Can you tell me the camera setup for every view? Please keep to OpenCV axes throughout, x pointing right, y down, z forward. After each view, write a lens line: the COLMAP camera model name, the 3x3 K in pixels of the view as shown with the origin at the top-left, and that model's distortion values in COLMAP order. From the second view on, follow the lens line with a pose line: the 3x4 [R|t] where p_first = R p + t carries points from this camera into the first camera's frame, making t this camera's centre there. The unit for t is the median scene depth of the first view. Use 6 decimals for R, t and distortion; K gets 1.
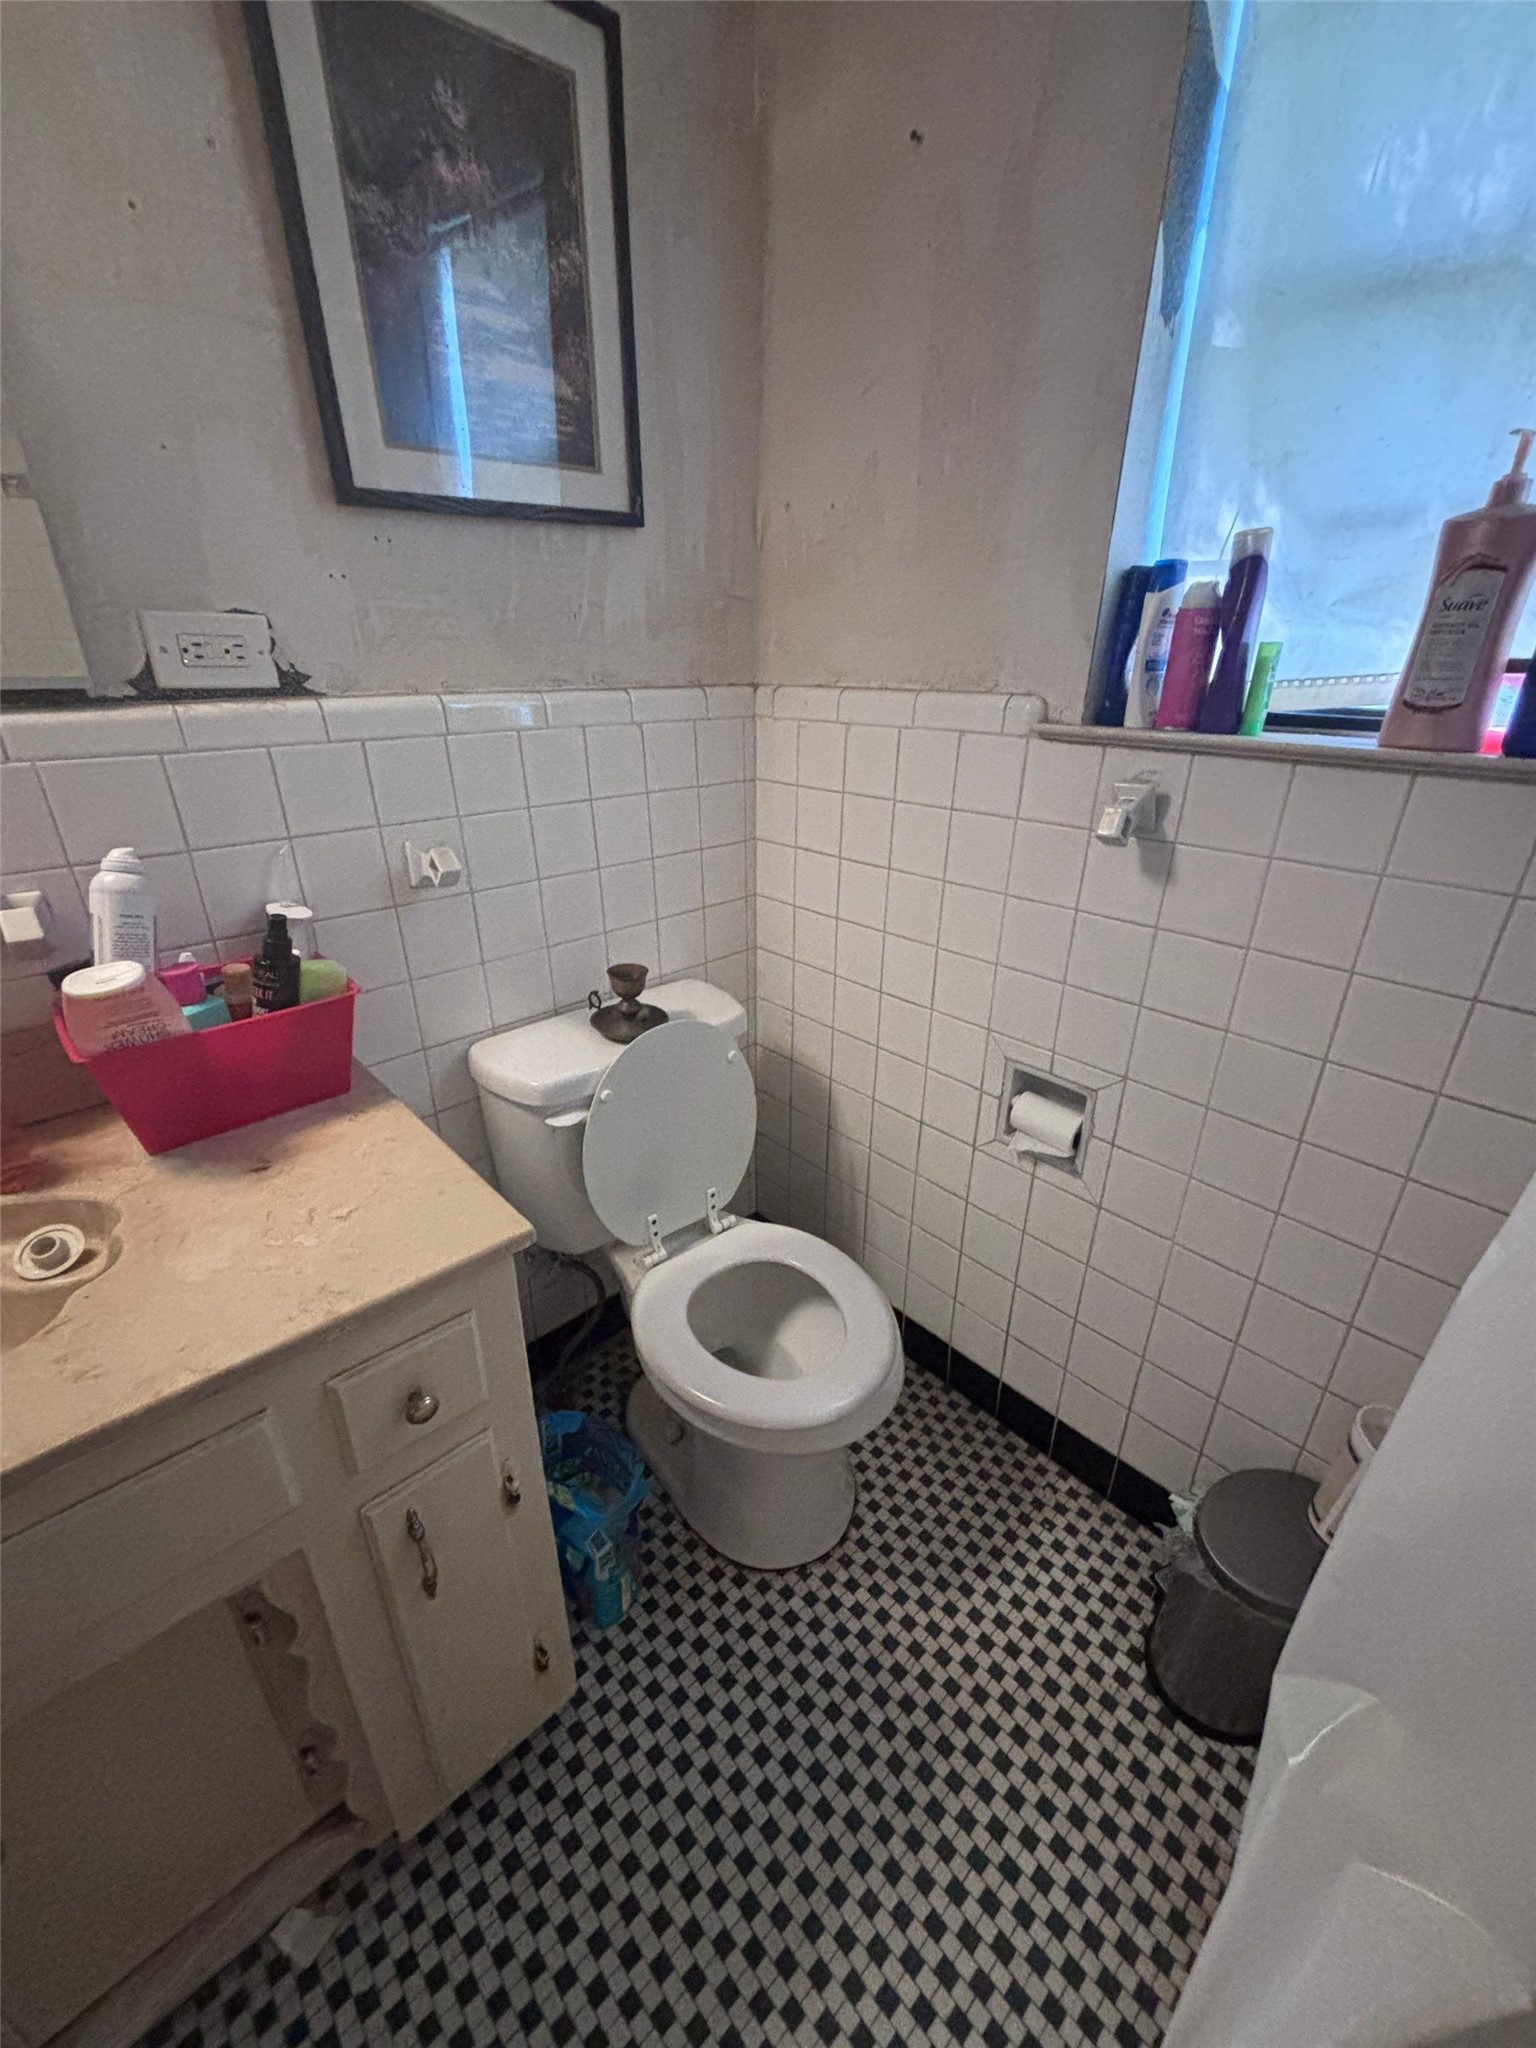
lens RADIAL K [[817.8, 0, 751.1], [0, 817.8, 1024.7], [0, 0, 1]] dist [0.001858, 0.000122]
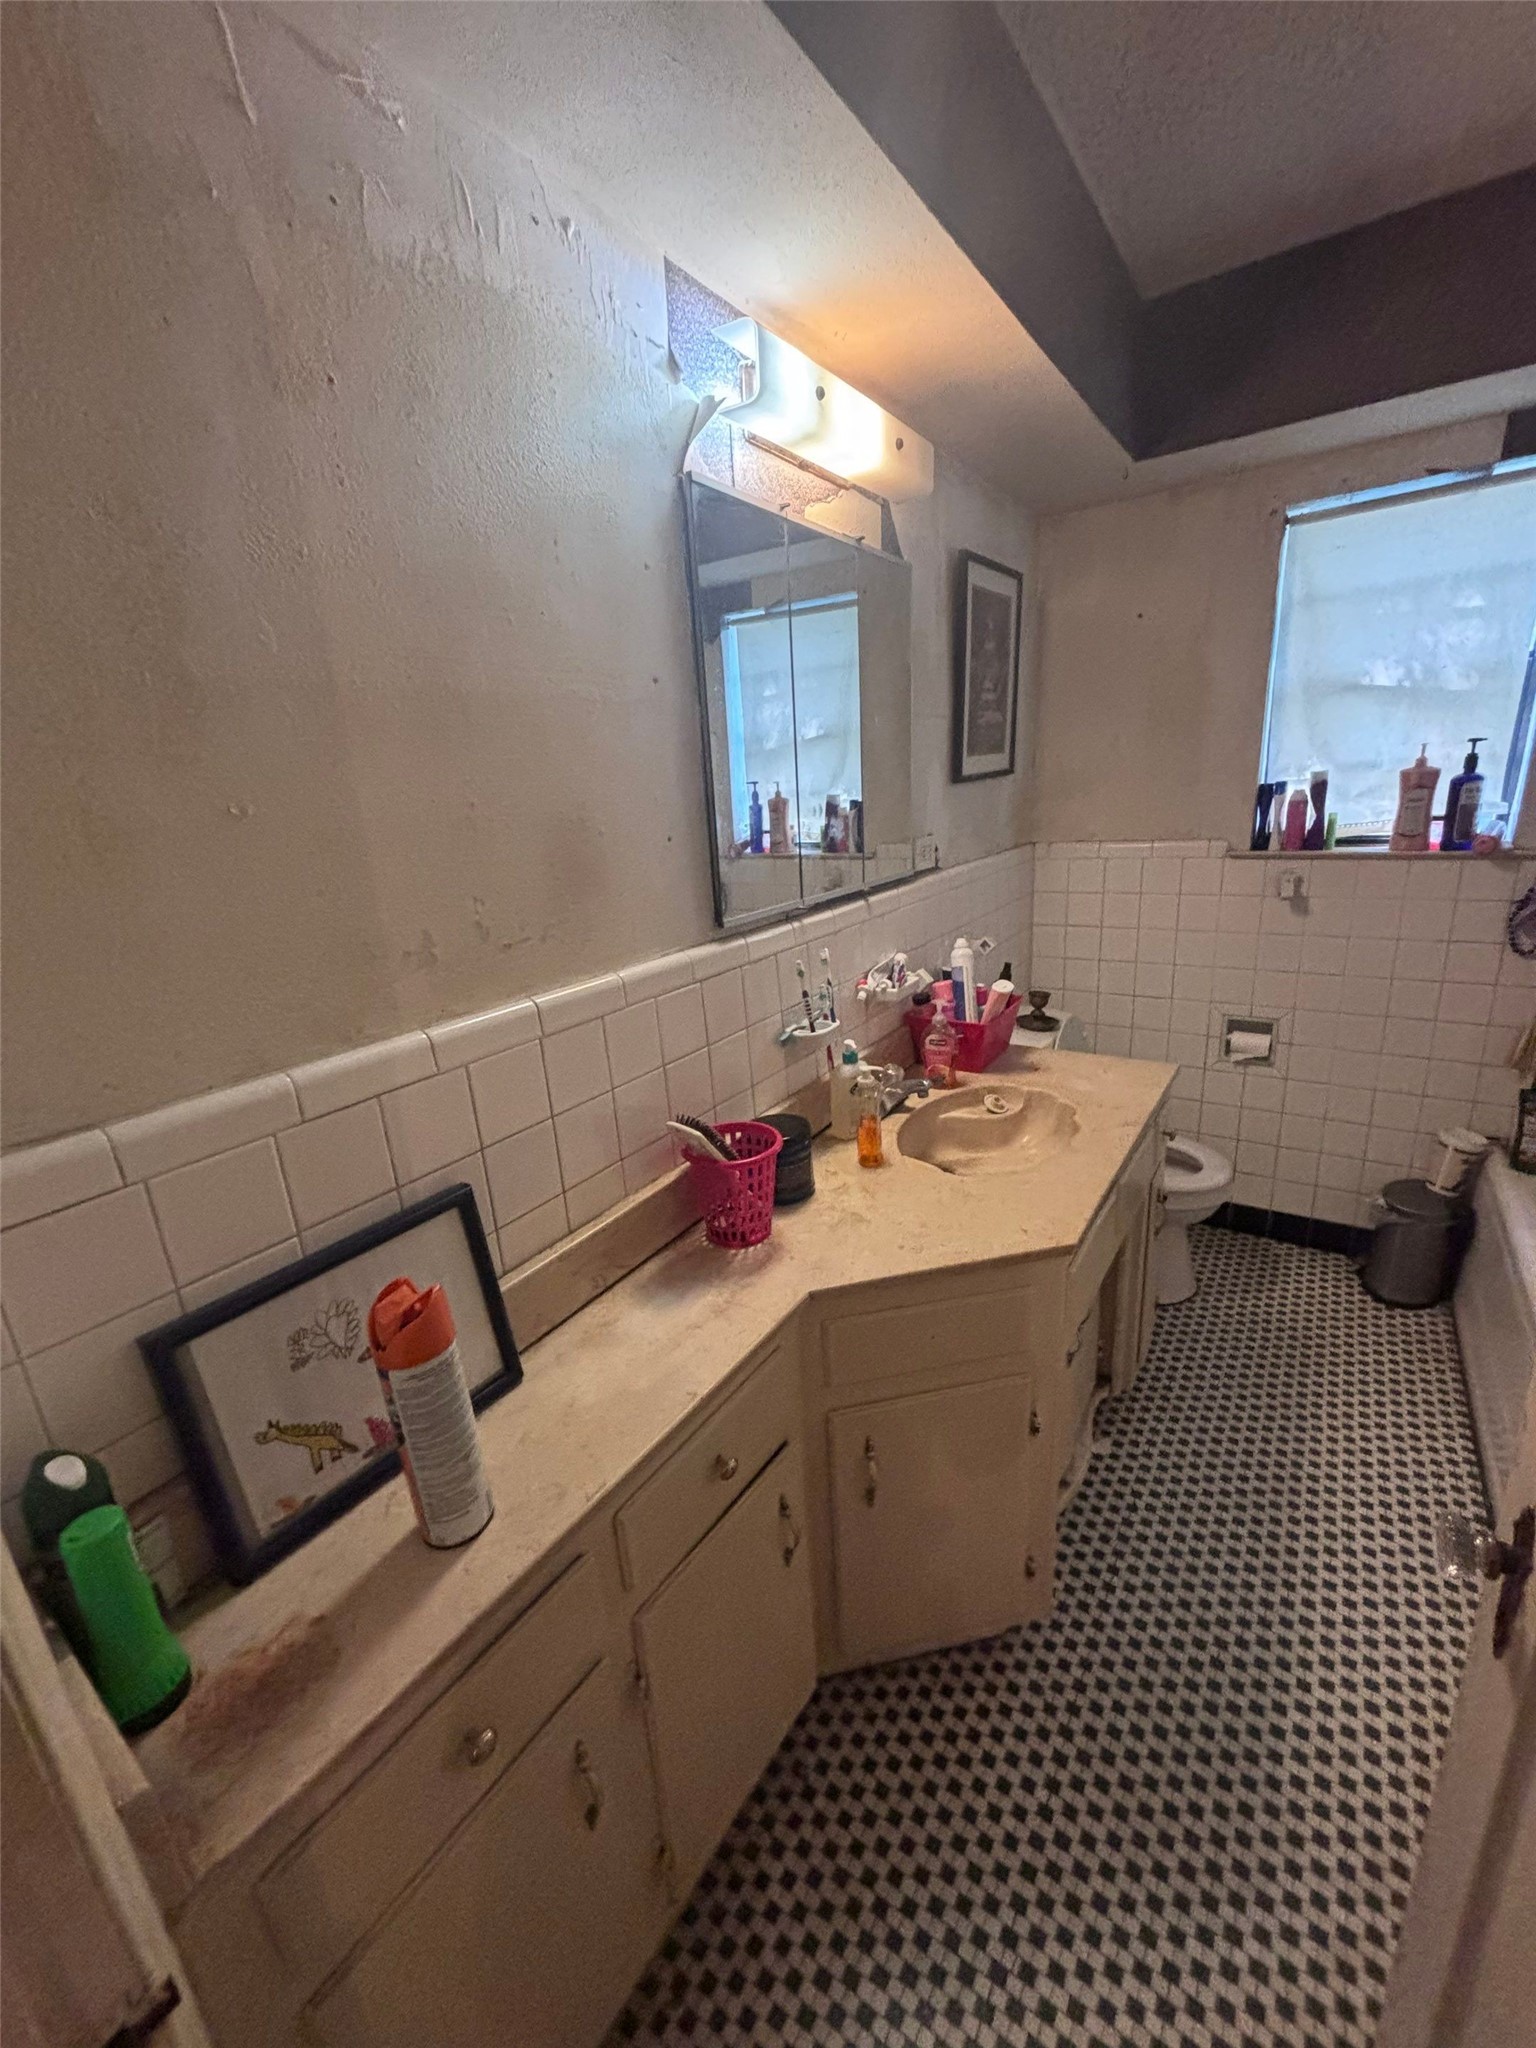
lens RADIAL K [[817.8, 0, 776.2], [0, 817.8, 1028.1], [0, 0, 1]] dist [0.001858, 0.000122]
pose [[0.973183, -0.129526, 0.190100, -1.324930], [0.154823, 0.980022, -0.124843, 0.181875], [-0.170132, 0.150927, 0.973795, -0.865144]]
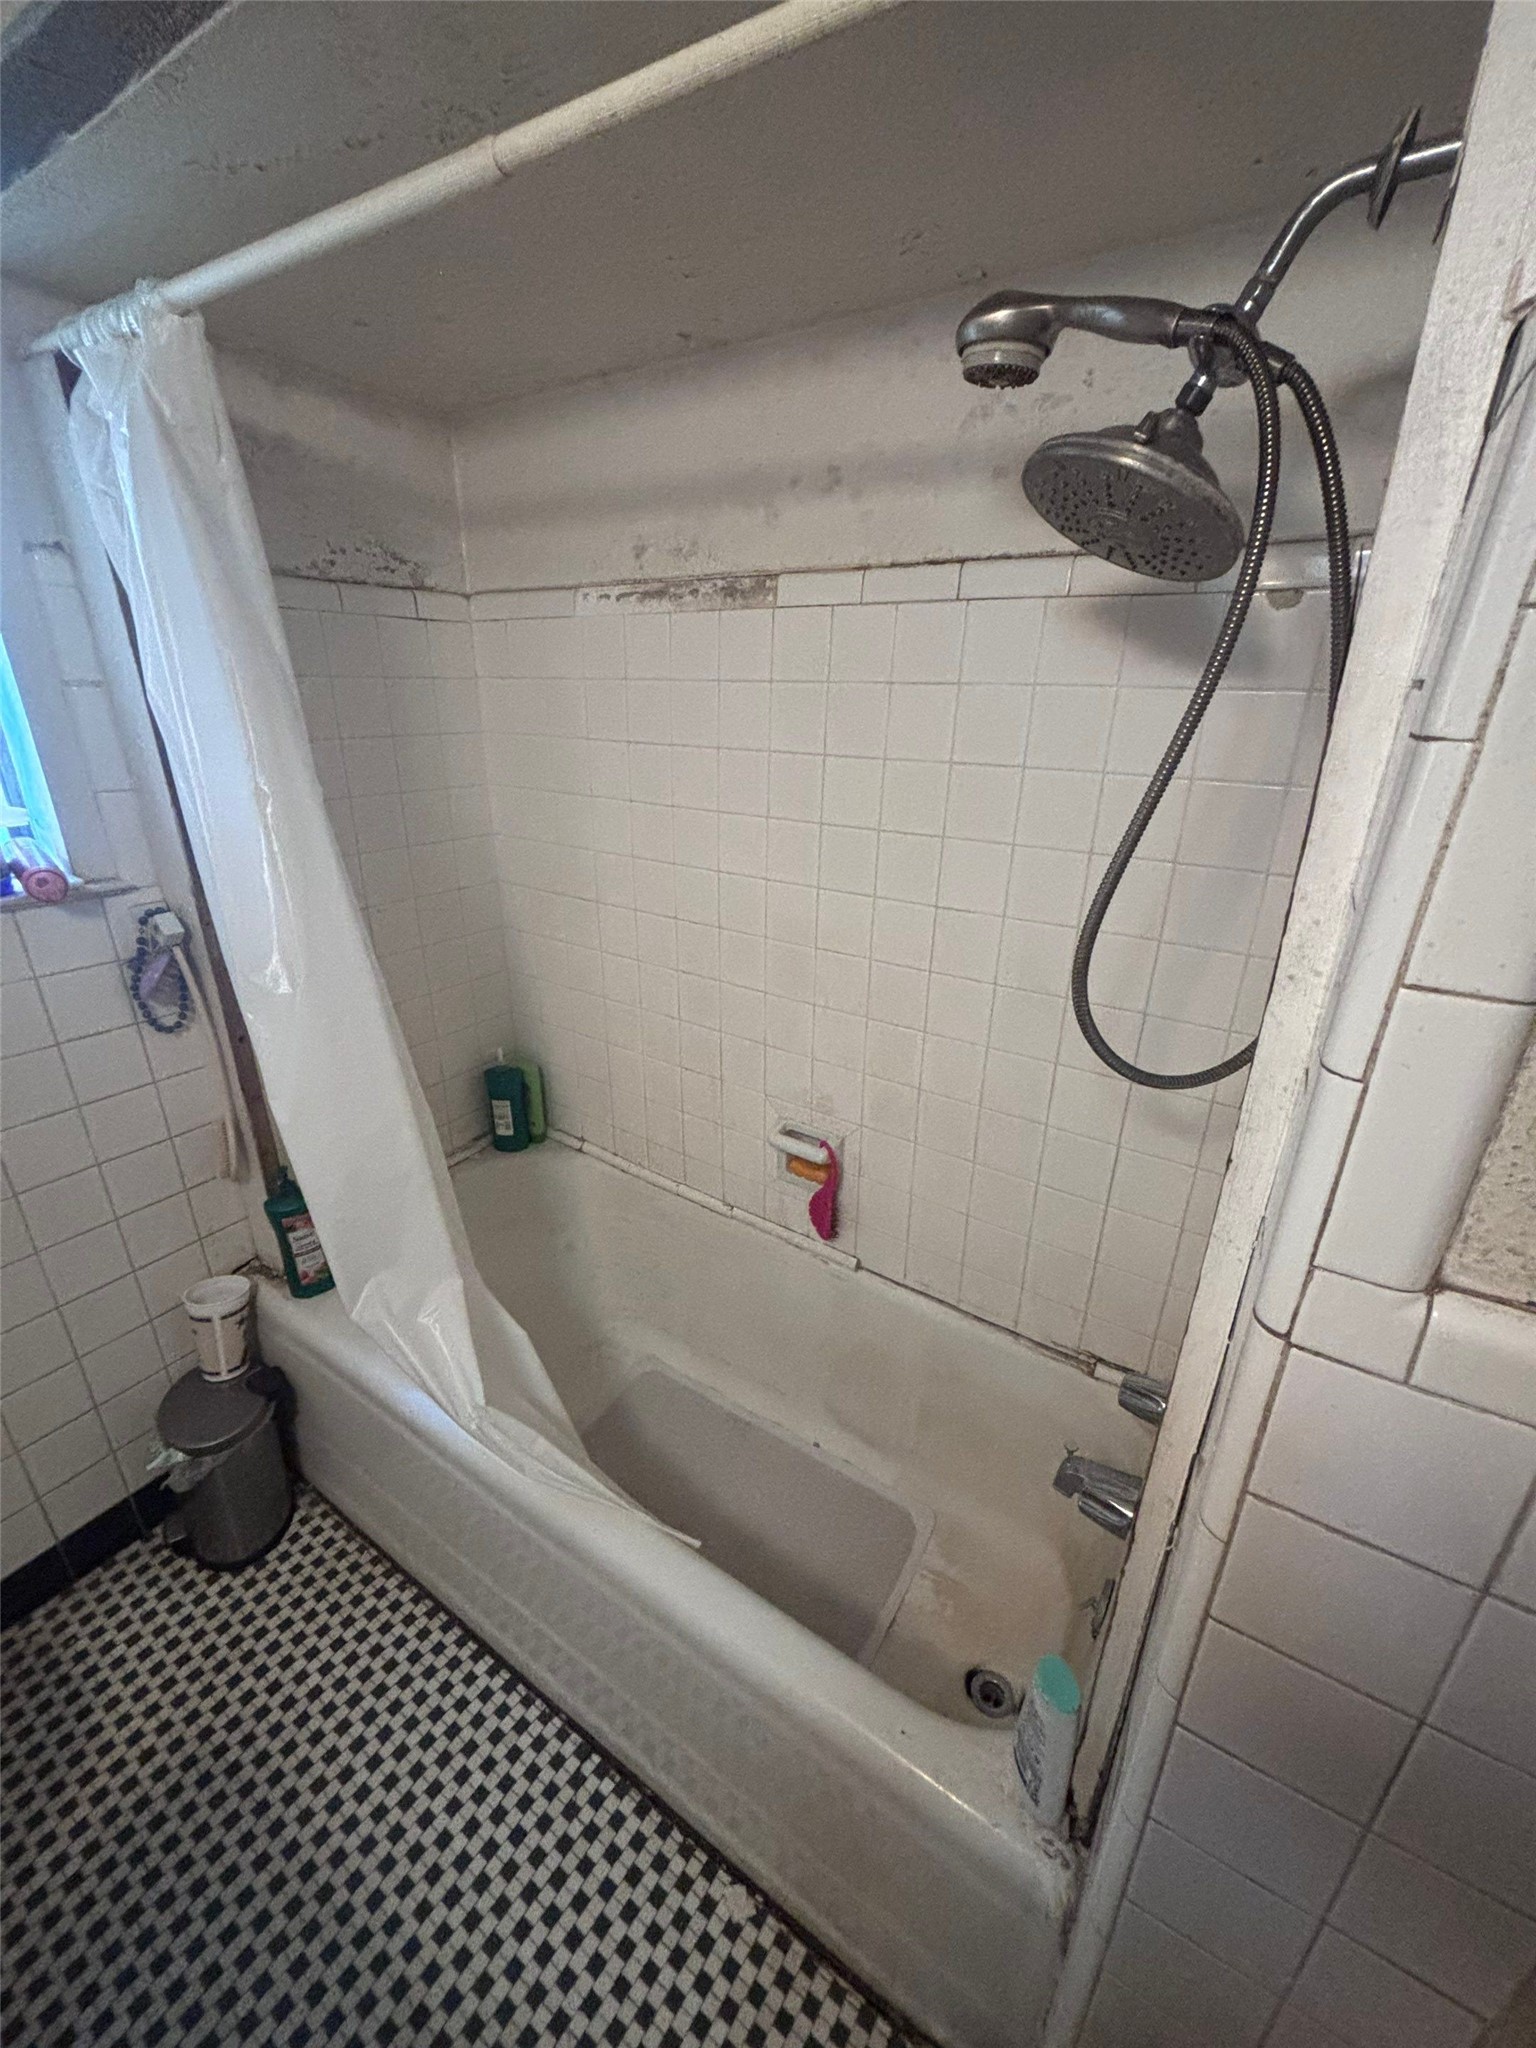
lens RADIAL K [[817.8, 0, 766.2], [0, 817.8, 1024.8], [0, 0, 1]] dist [0.001858, 0.000122]
pose [[-0.235946, -0.364324, 0.900887, -0.620564], [0.383500, 0.816907, 0.430803, -0.166677], [-0.892893, 0.447136, -0.053028, -0.092857]]
